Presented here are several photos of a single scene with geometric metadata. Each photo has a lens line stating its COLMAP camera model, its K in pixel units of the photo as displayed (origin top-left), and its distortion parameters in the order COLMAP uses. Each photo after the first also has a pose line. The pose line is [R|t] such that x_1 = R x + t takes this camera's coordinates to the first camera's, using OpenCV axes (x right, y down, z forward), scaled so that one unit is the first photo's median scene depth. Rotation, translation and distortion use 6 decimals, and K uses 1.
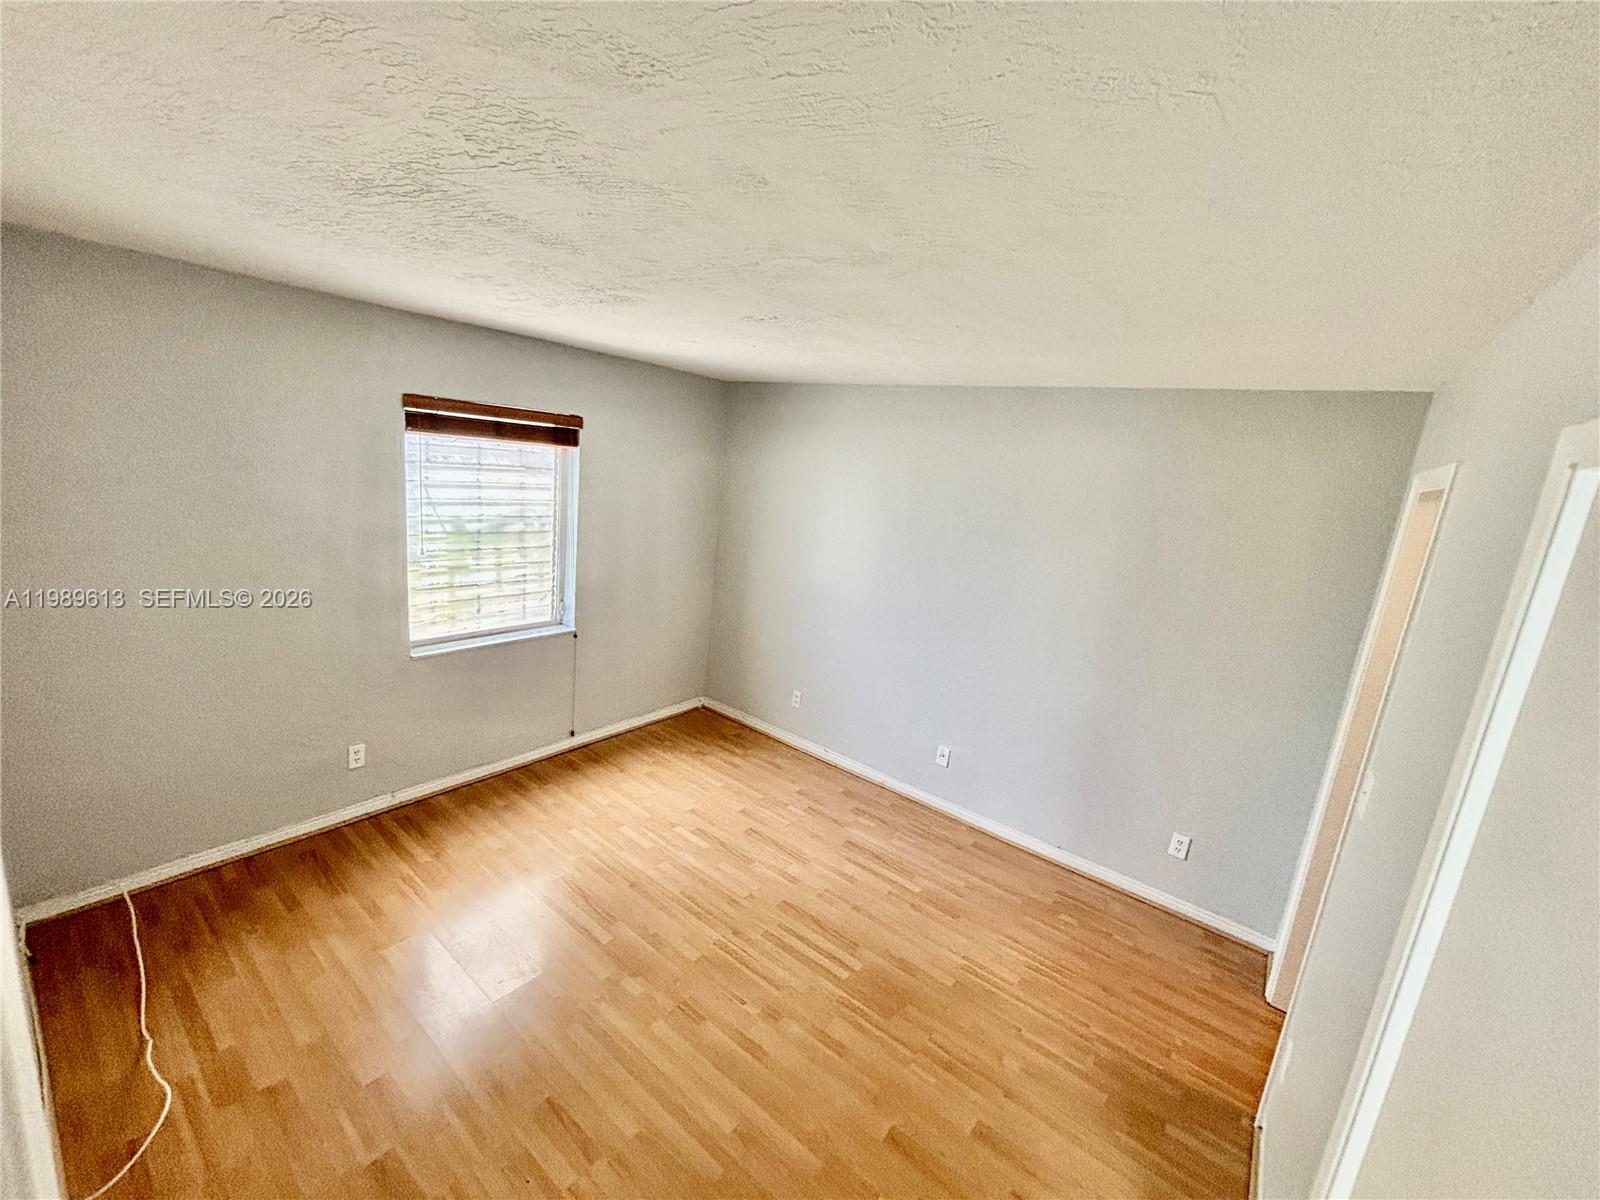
lens RADIAL K [[647.2, 0, 797.3], [0, 647.2, 585.0], [0, 0, 1]] dist [0.000878, 0.000373]
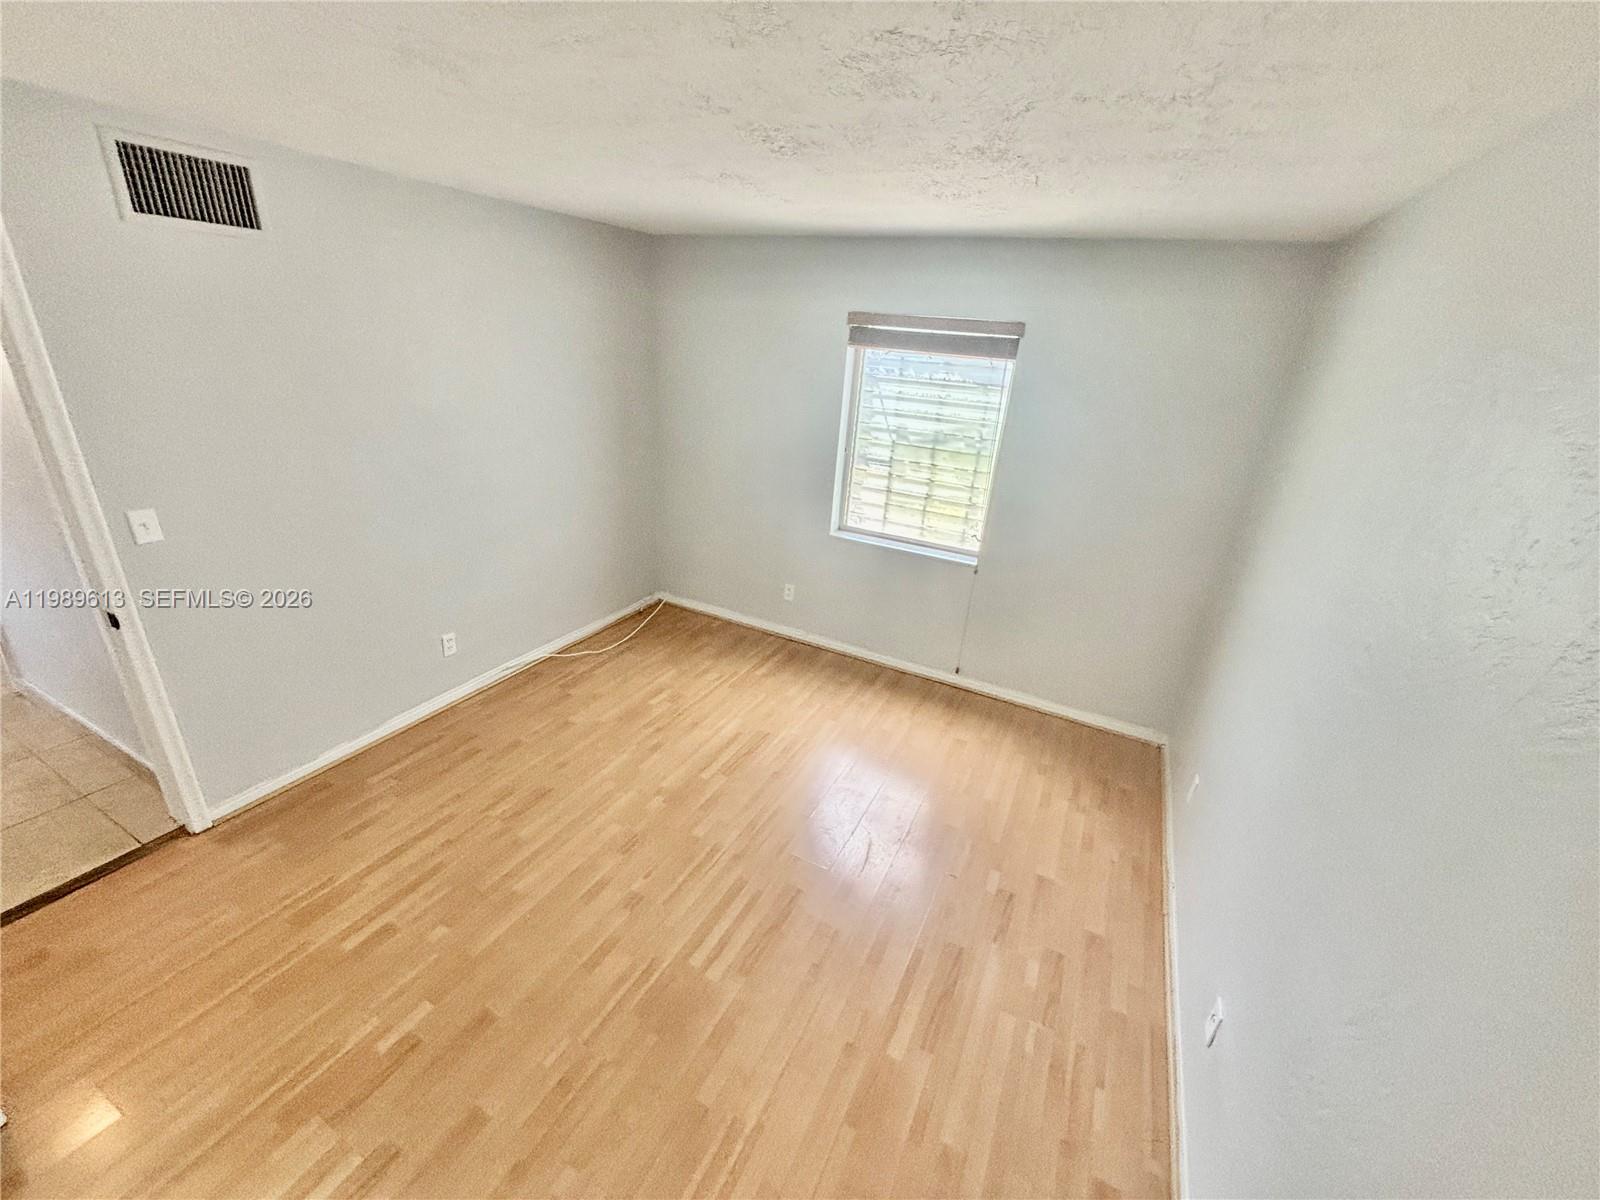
lens RADIAL K [[647.2, 0, 805.8], [0, 647.2, 589.0], [0, 0, 1]] dist [0.000878, 0.000373]
pose [[0.209274, 0.287794, -0.934547, 0.617599], [-0.243902, 0.940866, 0.235123, -0.073979], [0.946951, 0.178733, 0.267093, 0.675431]]
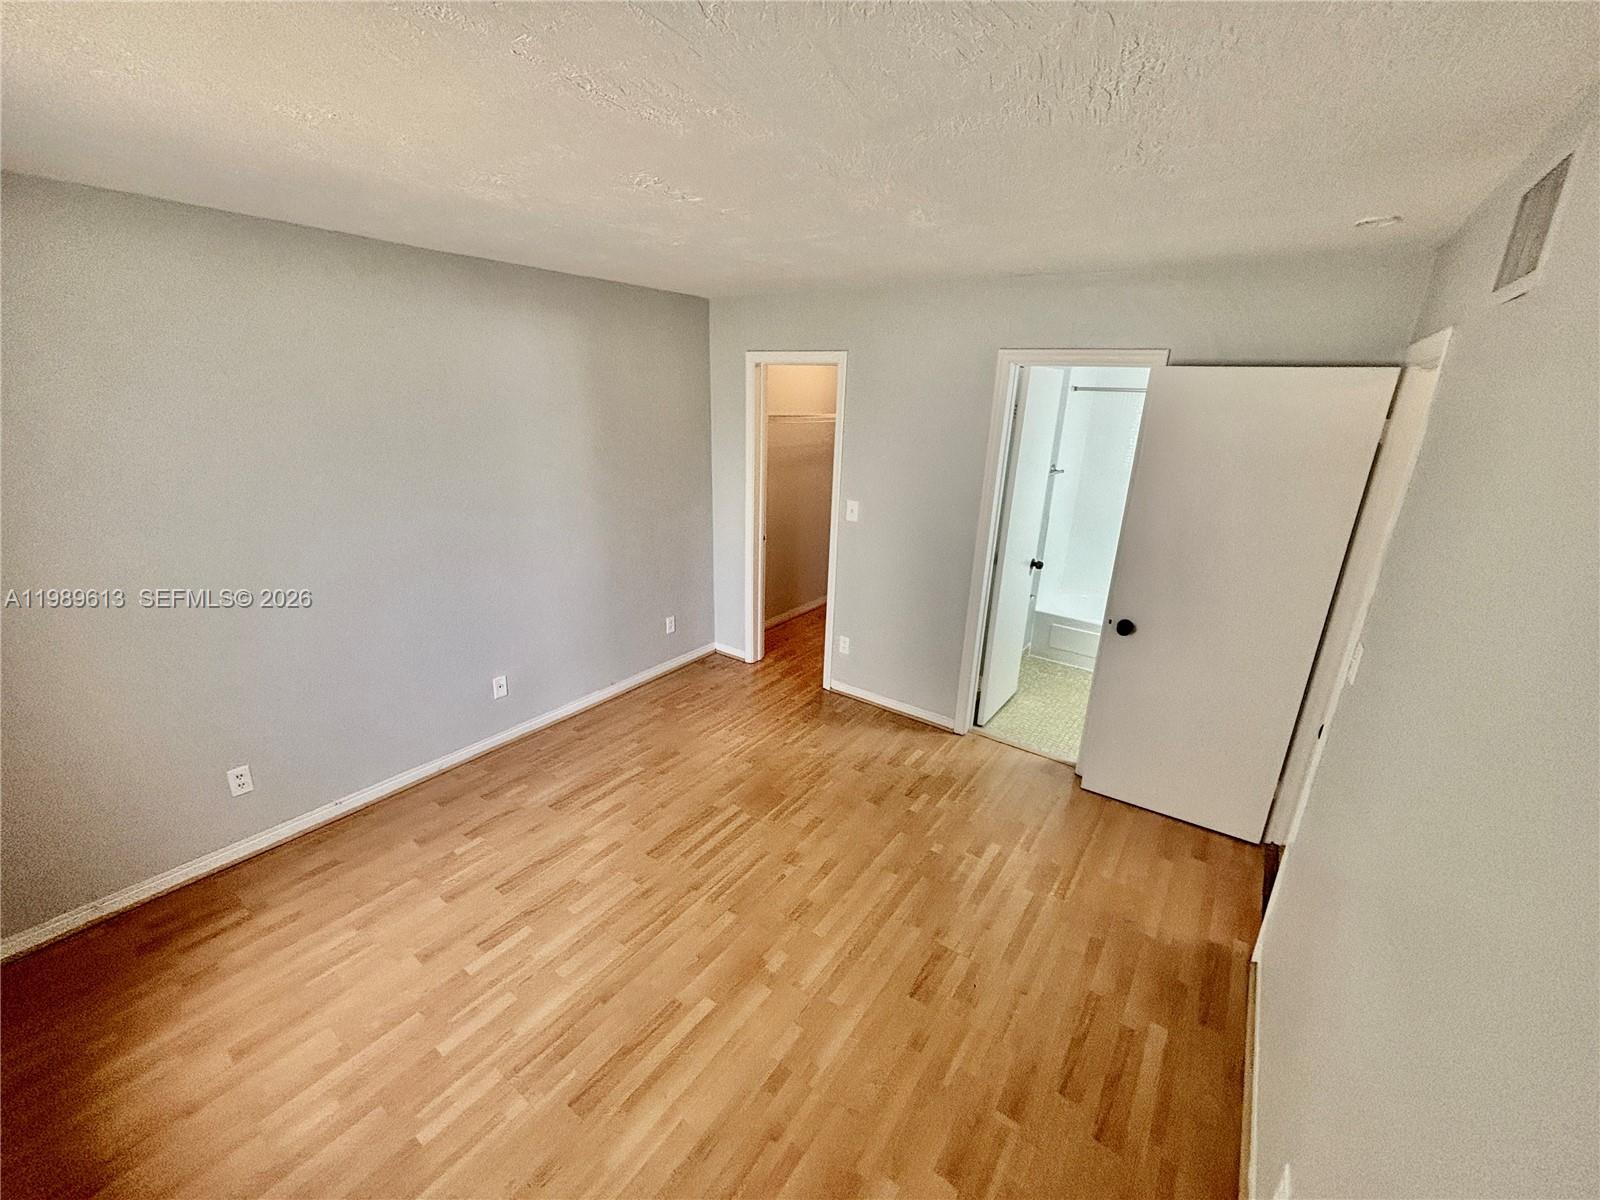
lens RADIAL K [[647.2, 0, 796.1], [0, 647.2, 594.0], [0, 0, 1]] dist [0.000878, 0.000373]
pose [[-0.035839, -0.397214, 0.917026, -0.701745], [0.161963, 0.903176, 0.397544, -0.181759], [-0.986146, 0.162772, 0.031965, 0.659945]]
